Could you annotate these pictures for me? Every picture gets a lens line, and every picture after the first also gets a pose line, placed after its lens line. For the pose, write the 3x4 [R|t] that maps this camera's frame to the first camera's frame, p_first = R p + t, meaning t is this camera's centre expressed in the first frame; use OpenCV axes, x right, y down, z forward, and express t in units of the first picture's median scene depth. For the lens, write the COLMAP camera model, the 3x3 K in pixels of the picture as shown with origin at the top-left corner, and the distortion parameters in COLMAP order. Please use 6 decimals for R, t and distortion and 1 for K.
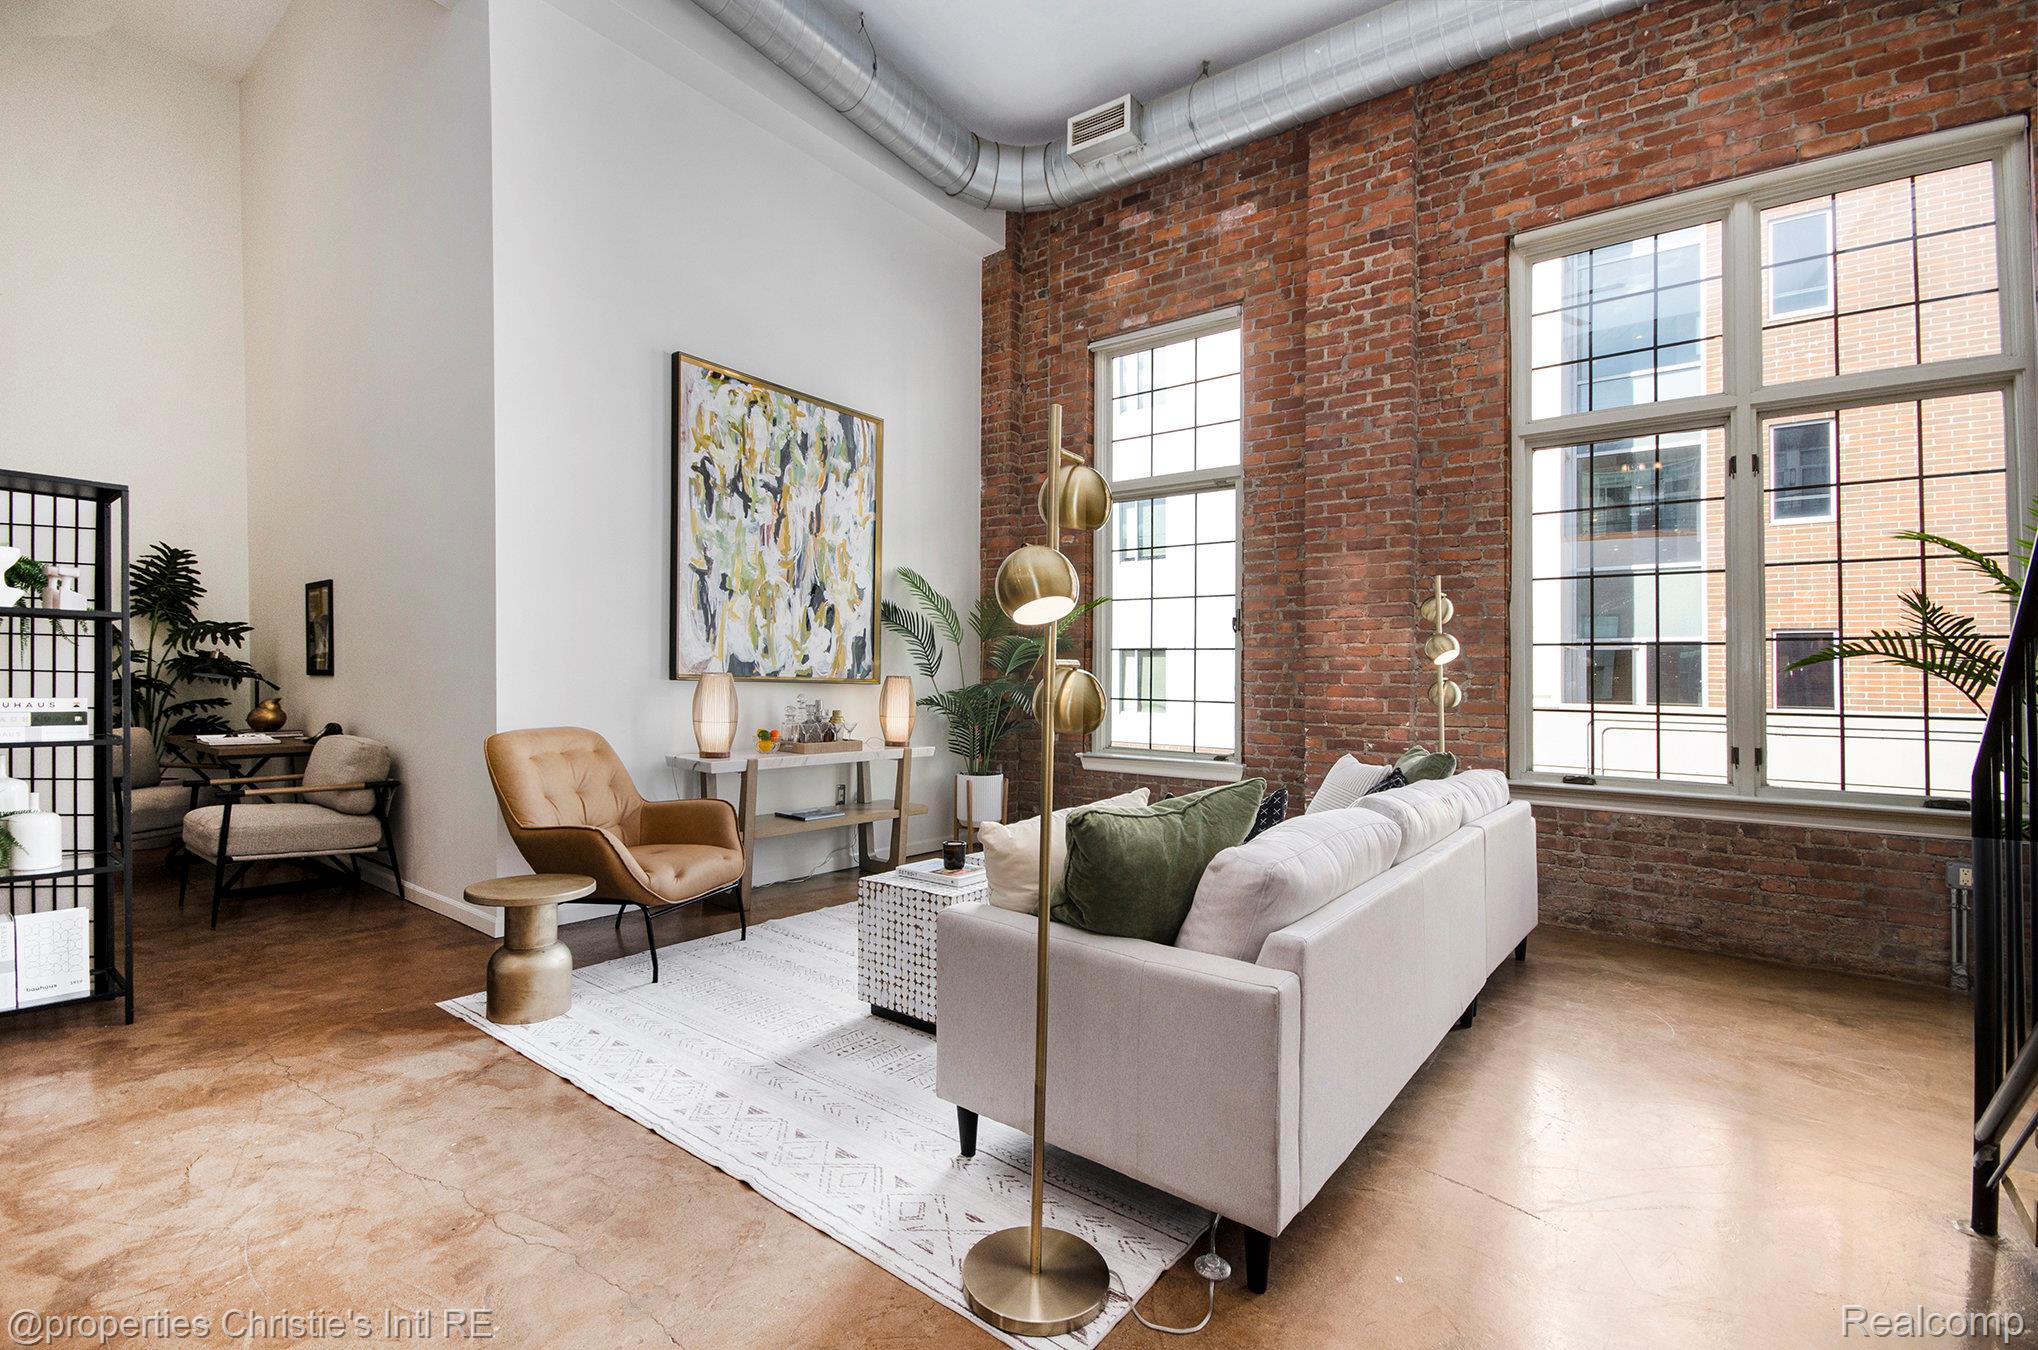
lens RADIAL K [[916.8, 0, 1014.8], [0, 916.8, 676.1], [0, 0, 1]] dist [0.009977, -0.009508]
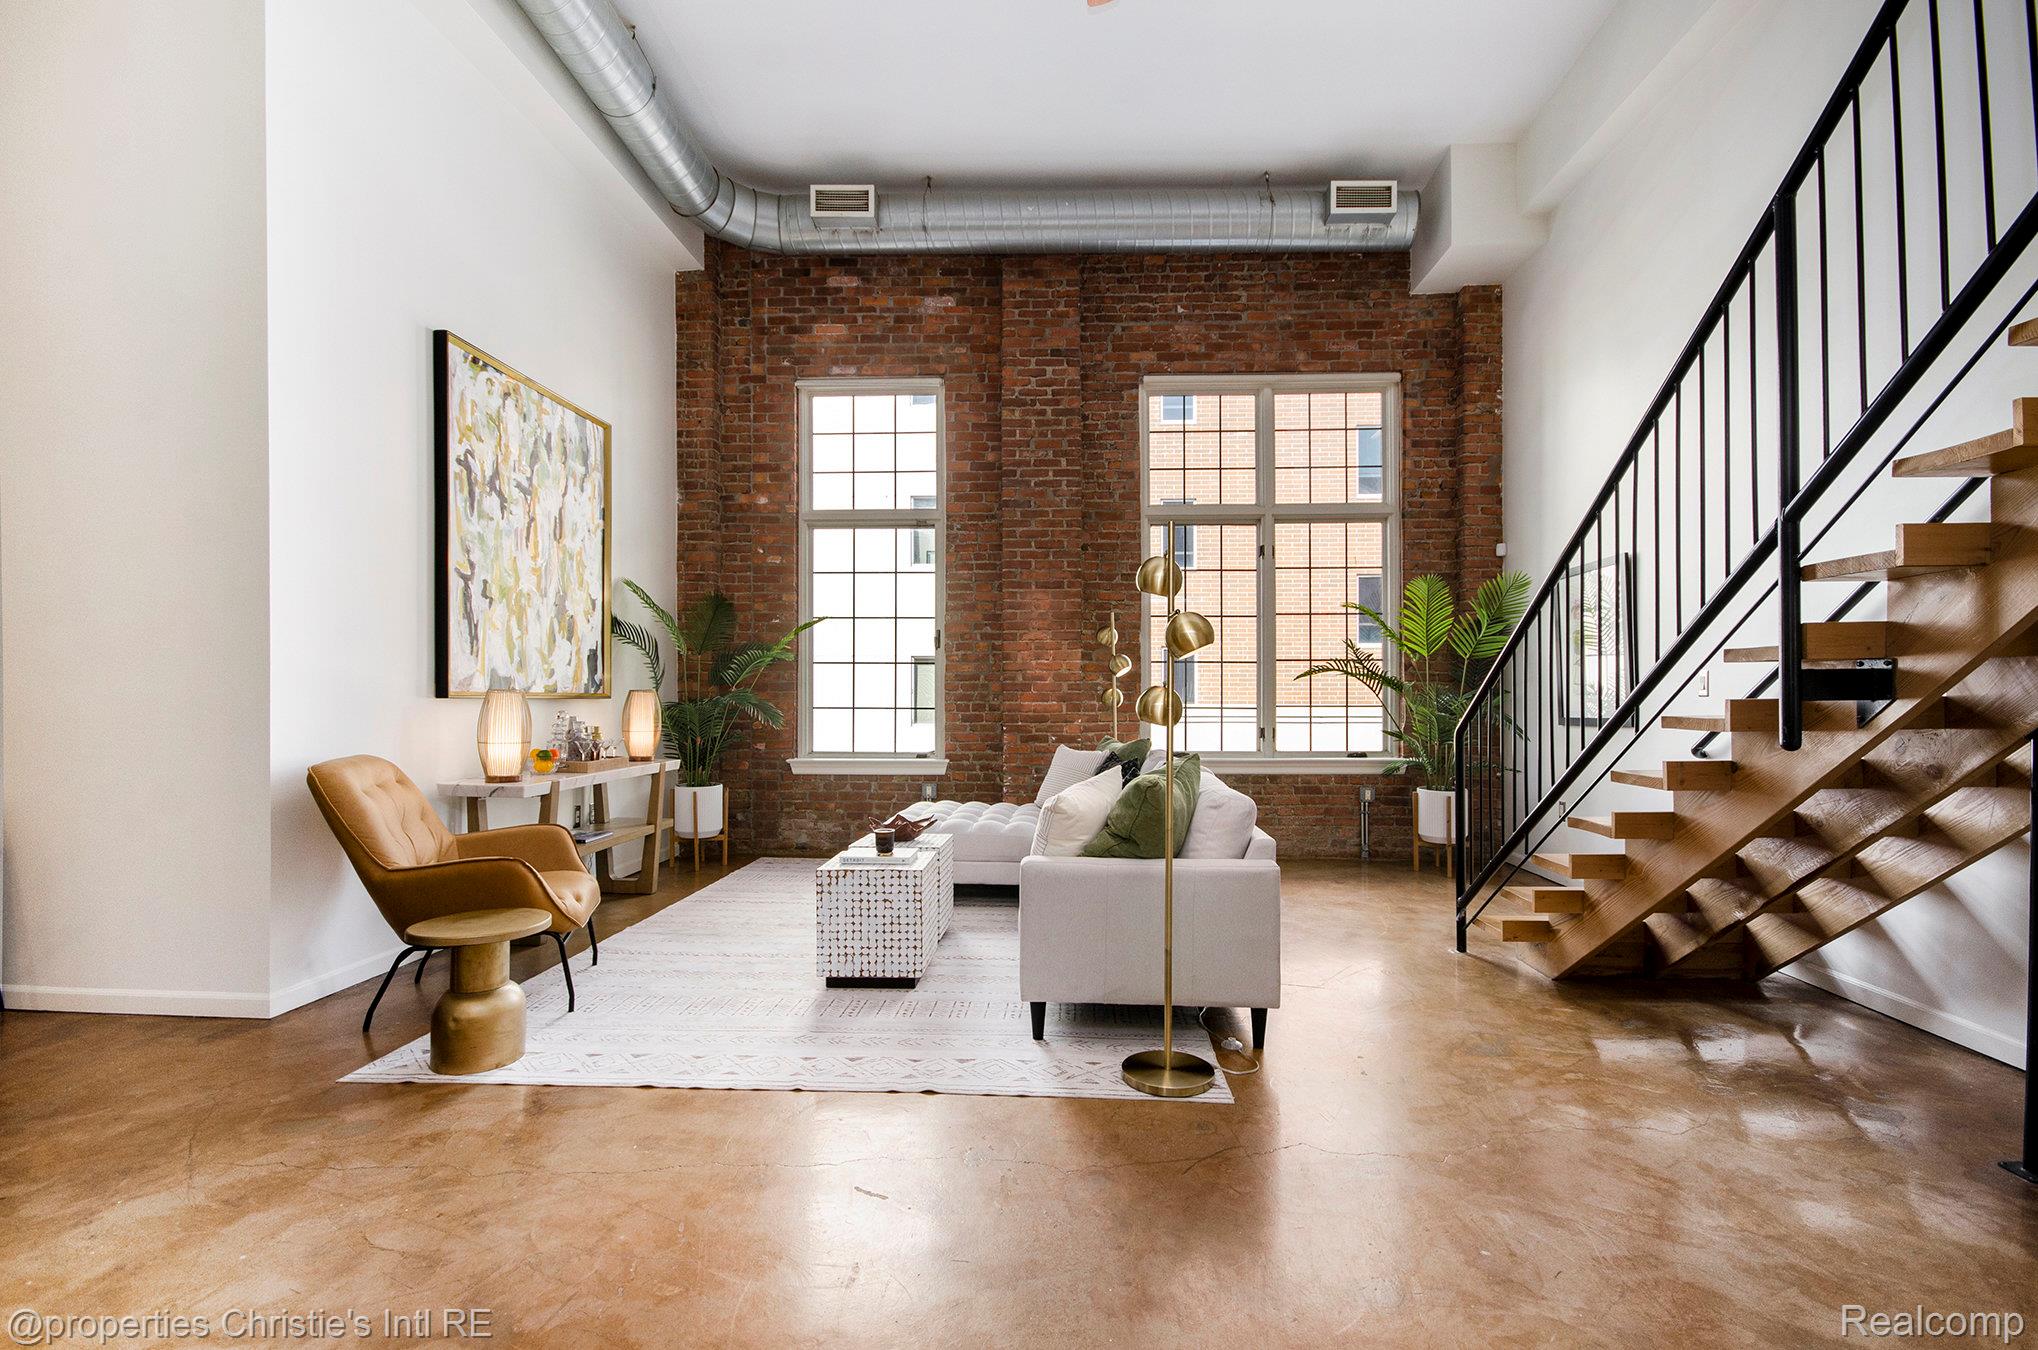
lens RADIAL K [[916.8, 0, 1050.4], [0, 916.8, 665.9], [0, 0, 1]] dist [0.009977, -0.009508]
pose [[0.809742, 0.000547, 0.586786, -0.386900], [0.010928, 0.999812, -0.016013, -0.005871], [-0.586685, 0.019378, 0.809584, -0.058937]]
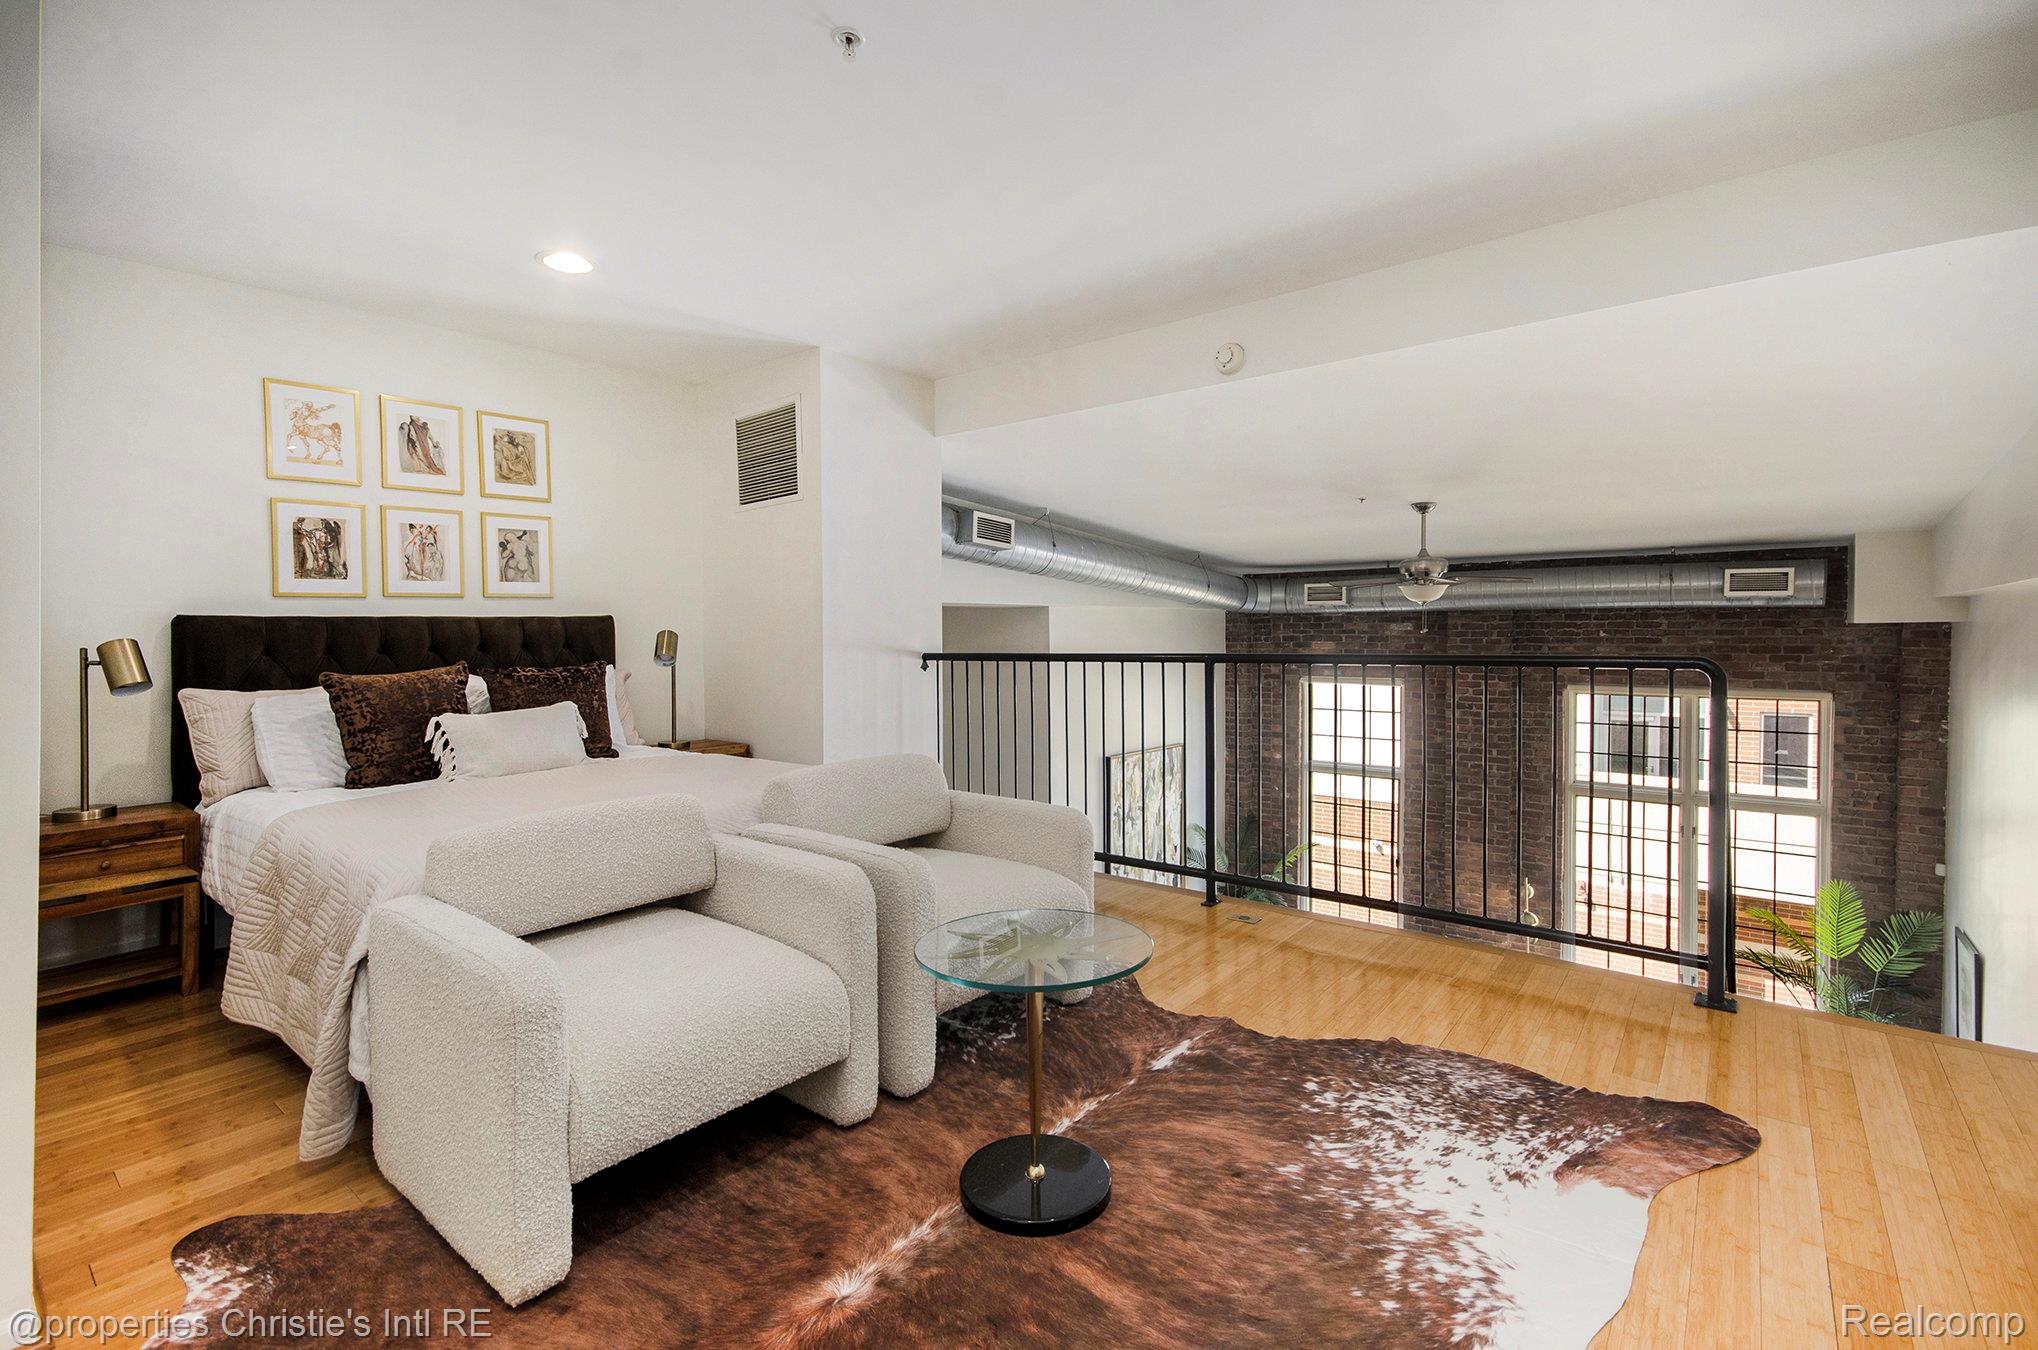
lens RADIAL K [[916.8, 0, 1013.8], [0, 916.8, 652.7], [0, 0, 1]] dist [0.009977, -0.009508]
pose [[0.999974, -0.000163, -0.007177, -0.516083], [0.000223, 0.999965, 0.008331, -0.525554], [0.007175, -0.008332, 0.999940, -0.791024]]
